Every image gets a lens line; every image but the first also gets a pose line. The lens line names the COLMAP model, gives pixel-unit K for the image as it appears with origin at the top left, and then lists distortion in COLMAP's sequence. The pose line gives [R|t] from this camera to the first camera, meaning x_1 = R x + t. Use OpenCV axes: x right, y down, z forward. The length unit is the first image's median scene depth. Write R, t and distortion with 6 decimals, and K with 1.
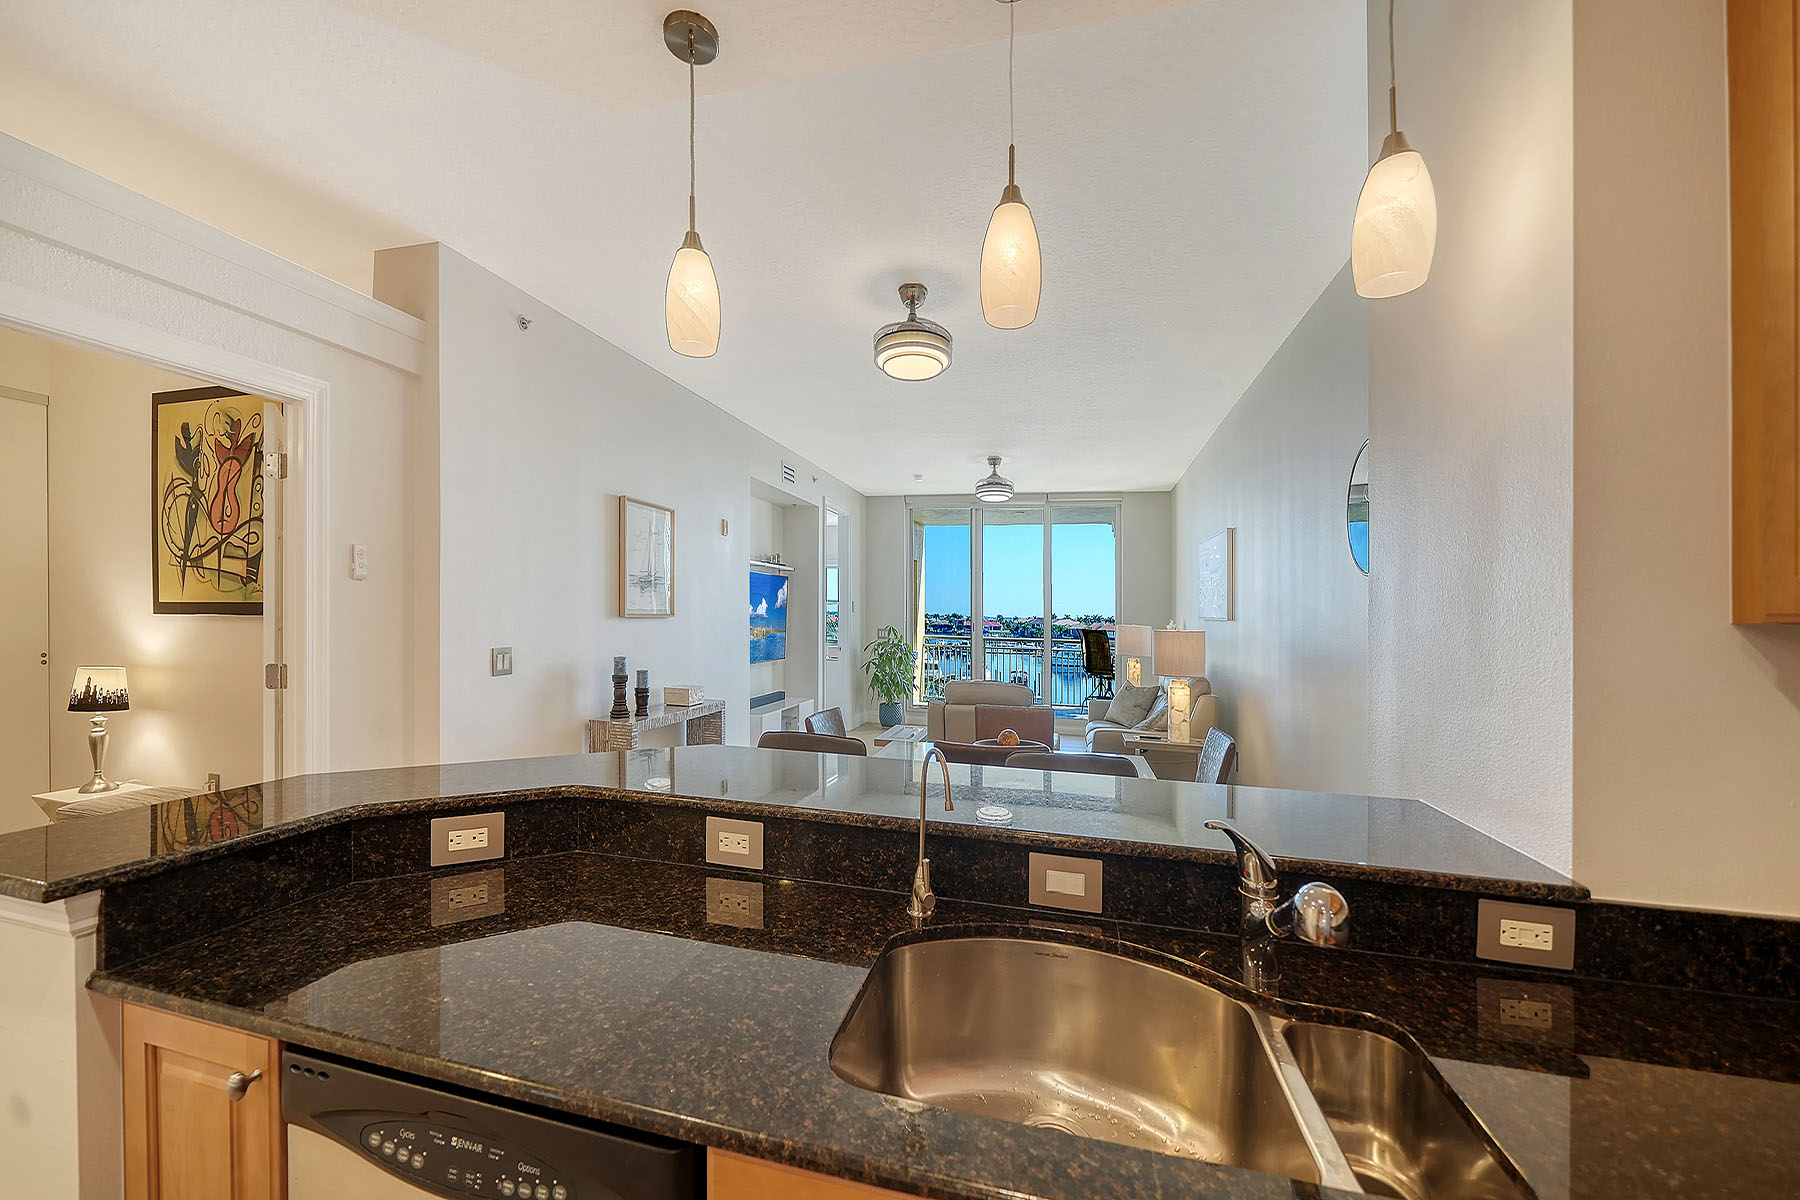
lens RADIAL K [[670.2, 0, 899.3], [0, 670.2, 624.8], [0, 0, 1]] dist [-0.006089, -0.000924]
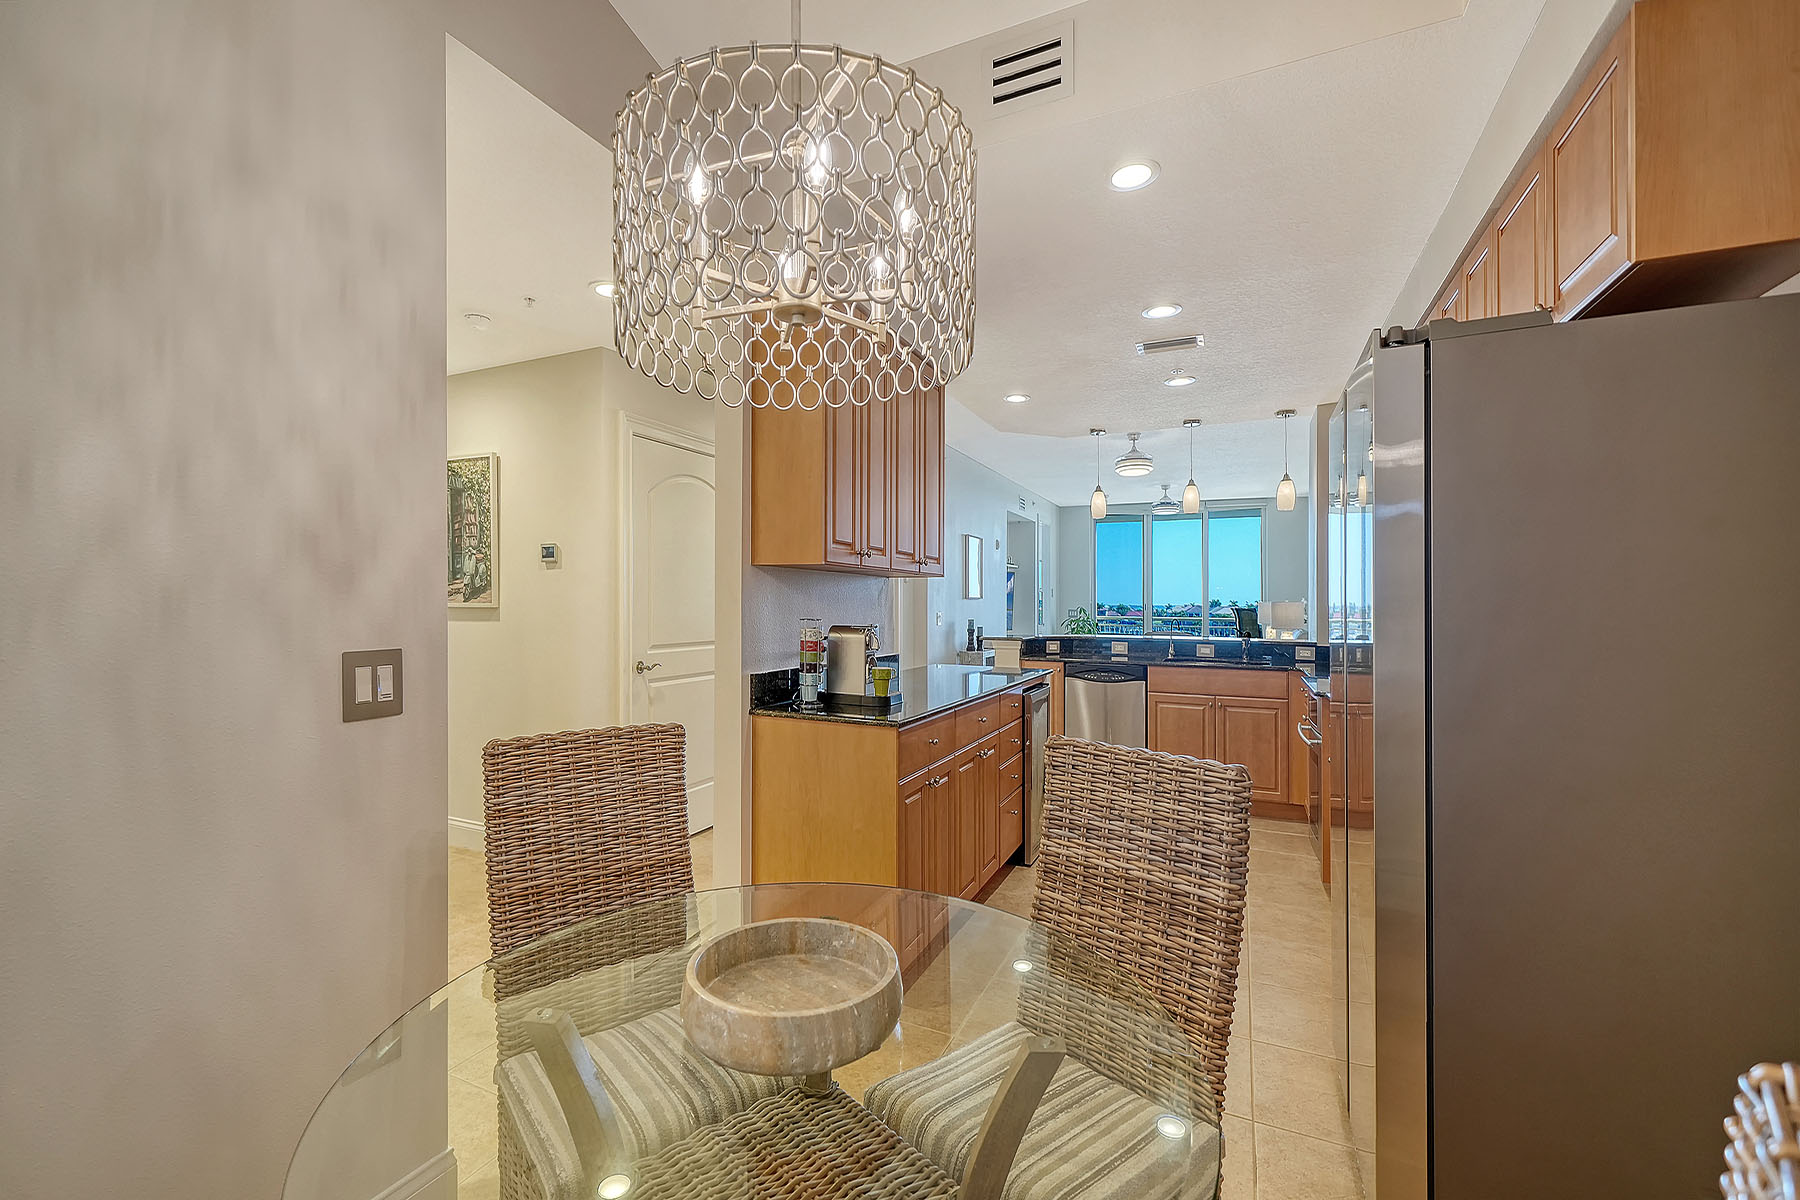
lens RADIAL K [[732.1, 0, 837.6], [0, 732.1, 598.5], [0, 0, 1]] dist [-0.004736, 0.000541]
pose [[0.970644, -0.019790, -0.239705, -0.325881], [0.013685, 0.999539, -0.027104, 0.046301], [0.240131, 0.023028, 0.970467, -1.327558]]
